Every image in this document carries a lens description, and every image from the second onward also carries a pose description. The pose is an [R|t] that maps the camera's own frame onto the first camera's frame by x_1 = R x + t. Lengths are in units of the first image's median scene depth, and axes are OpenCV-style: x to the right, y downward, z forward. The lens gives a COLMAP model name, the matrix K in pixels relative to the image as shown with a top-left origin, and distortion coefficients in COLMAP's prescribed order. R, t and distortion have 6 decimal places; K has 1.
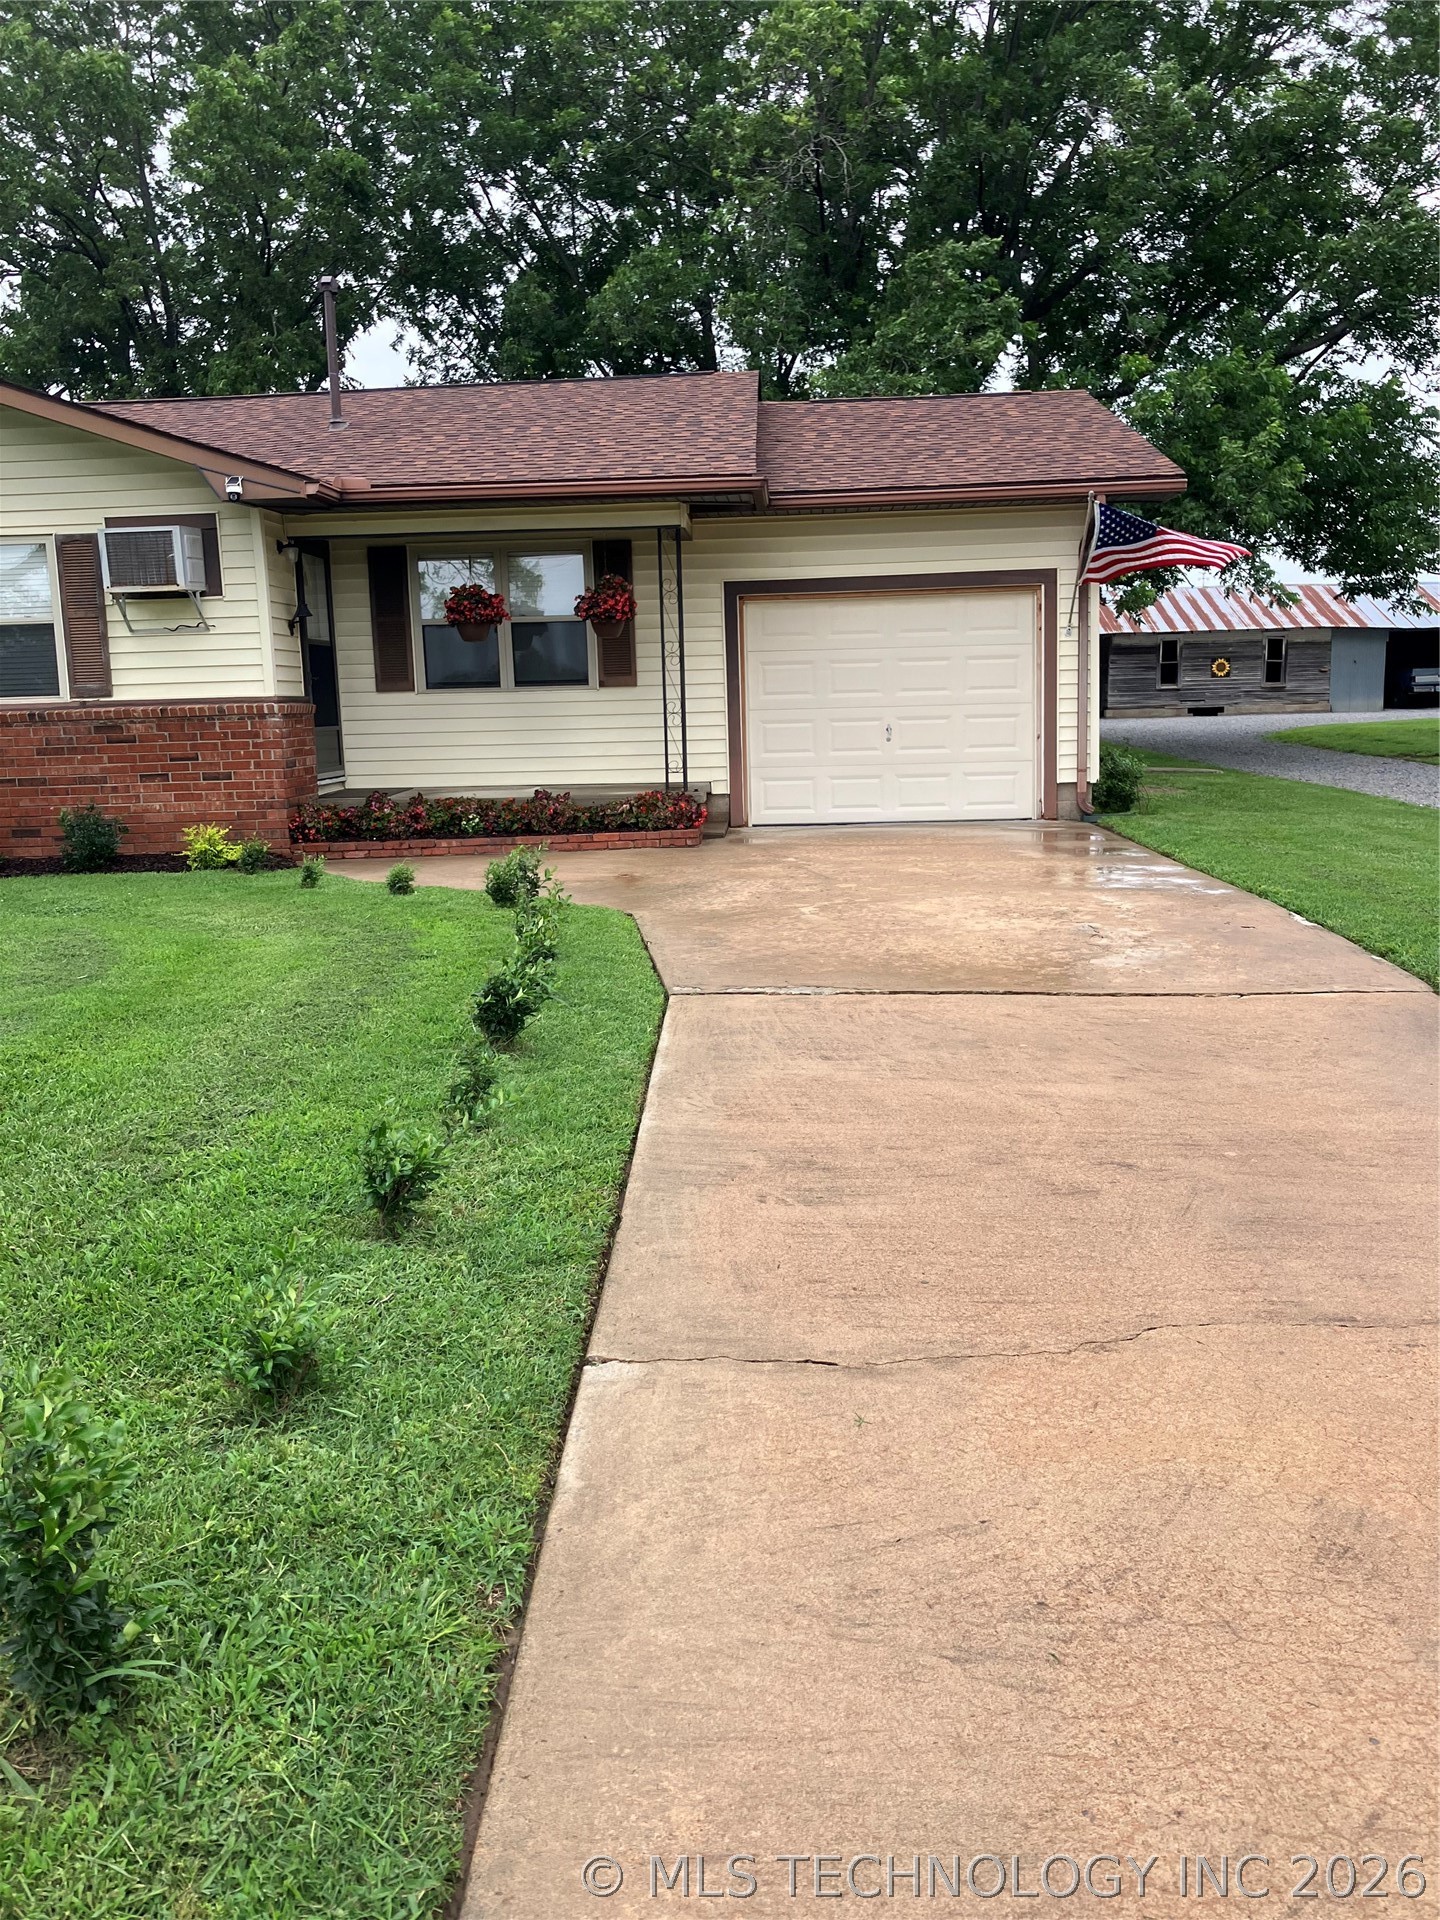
lens RADIAL K [[1589.0, 0, 720.0], [0, 1589.0, 960.0], [0, 0, 1]] dist [0.020535, -0.005041]
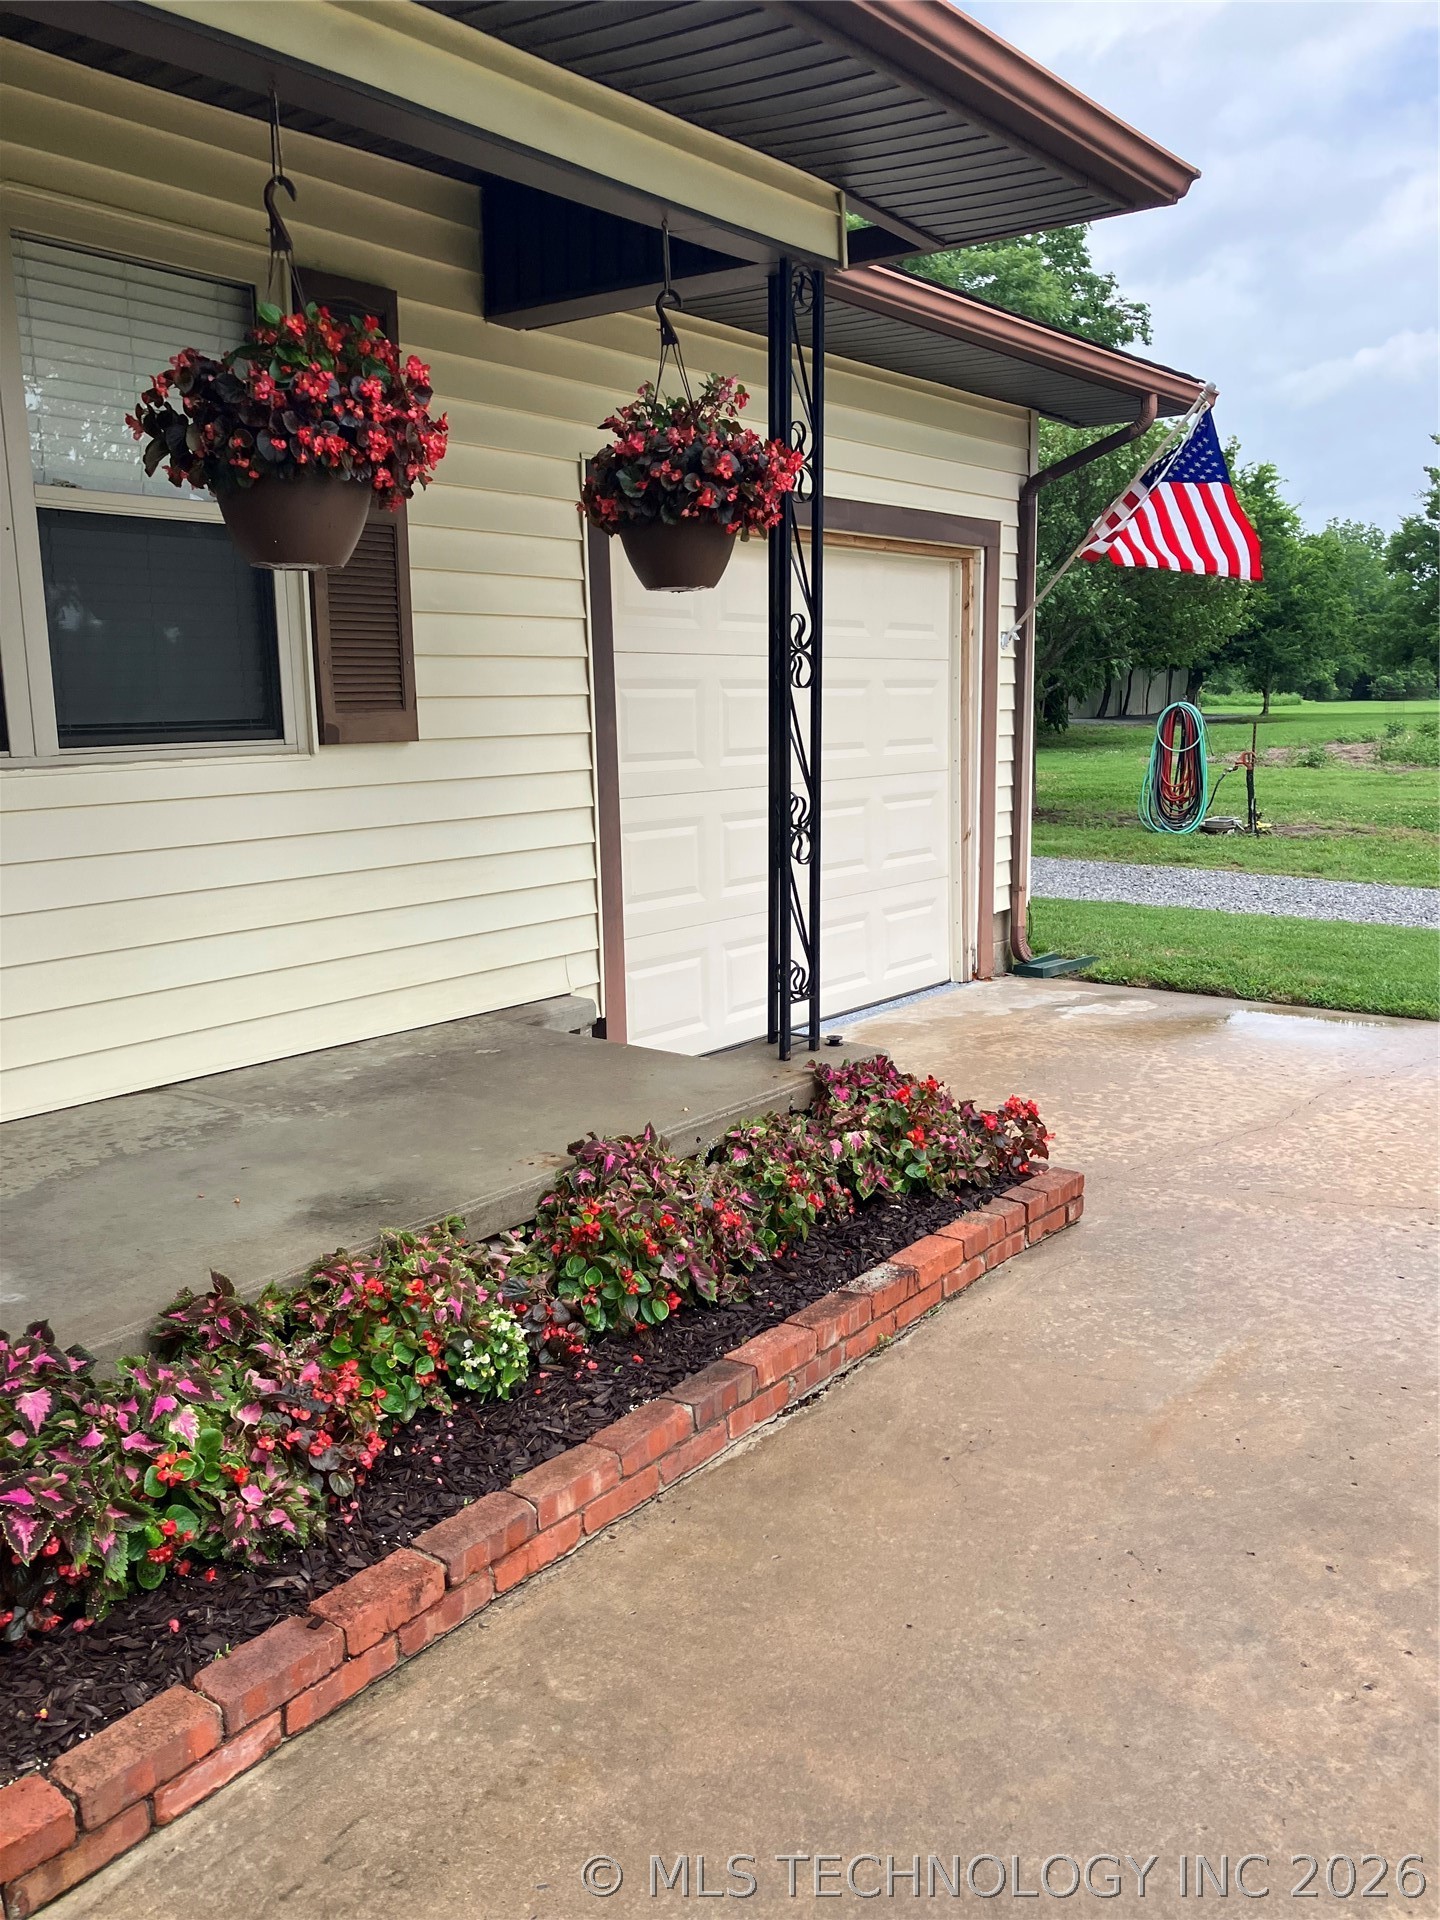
lens RADIAL K [[1549.8, 0, 716.7], [0, 1549.8, 977.9], [0, 0, 1]] dist [0.005613, -0.011696]
pose [[0.572860, -0.127962, 0.809603, -0.319965], [0.121531, 0.990081, 0.070494, -0.154165], [-0.810593, 0.058009, 0.582729, 0.849712]]
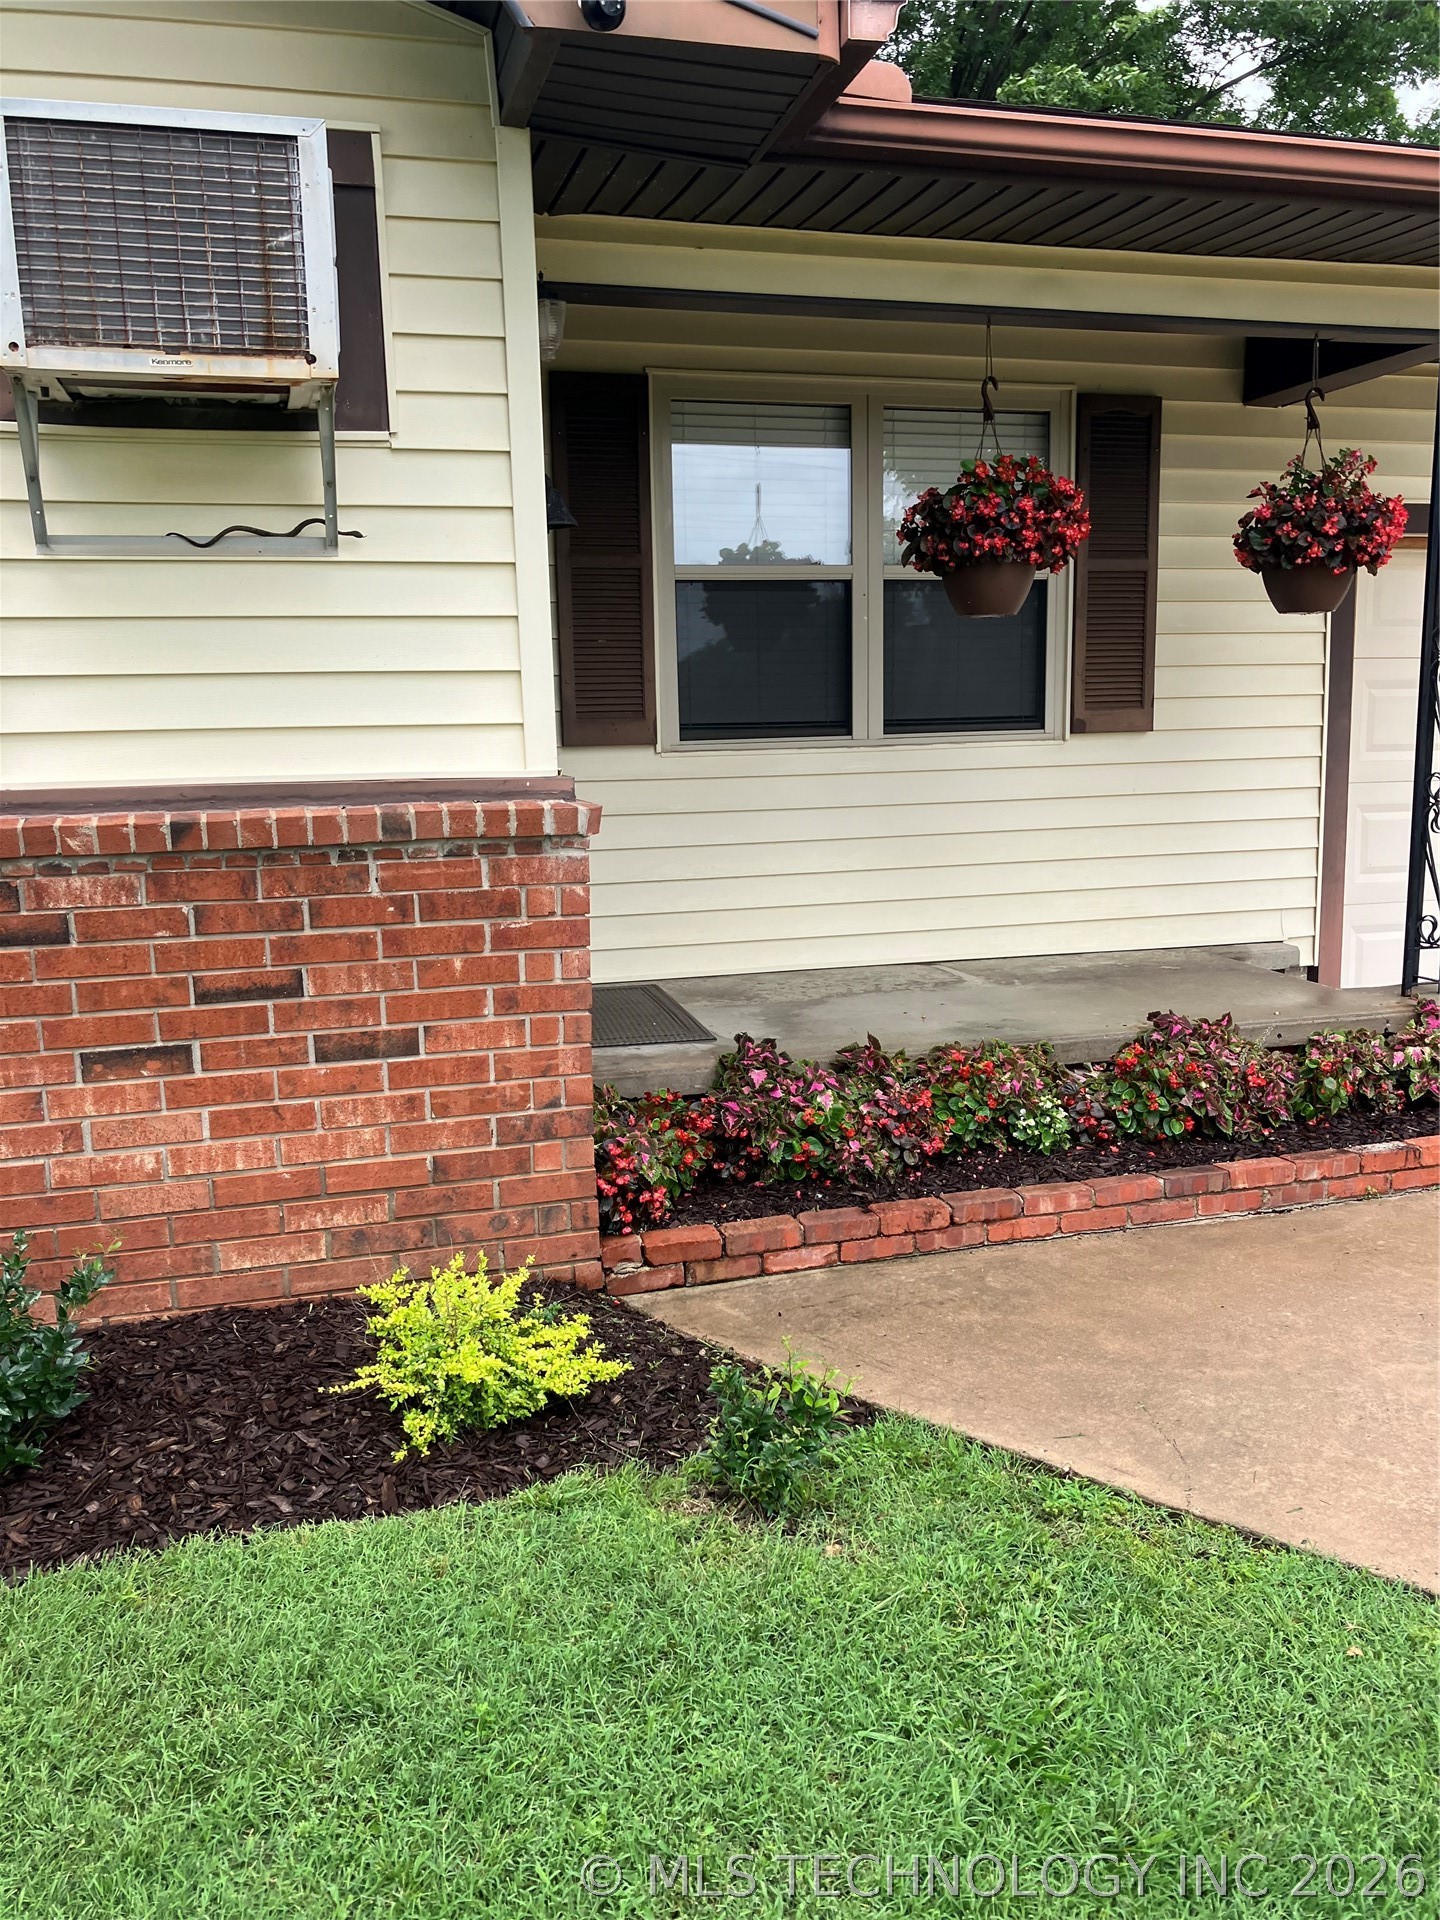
lens RADIAL K [[1549.8, 0, 716.7], [0, 1549.8, 977.9], [0, 0, 1]] dist [0.005613, -0.011696]
pose [[0.951313, -0.043174, 0.305188, -0.337403], [0.041041, 0.999068, 0.013405, -0.127707], [-0.305482, -0.000227, 0.952198, 0.698158]]
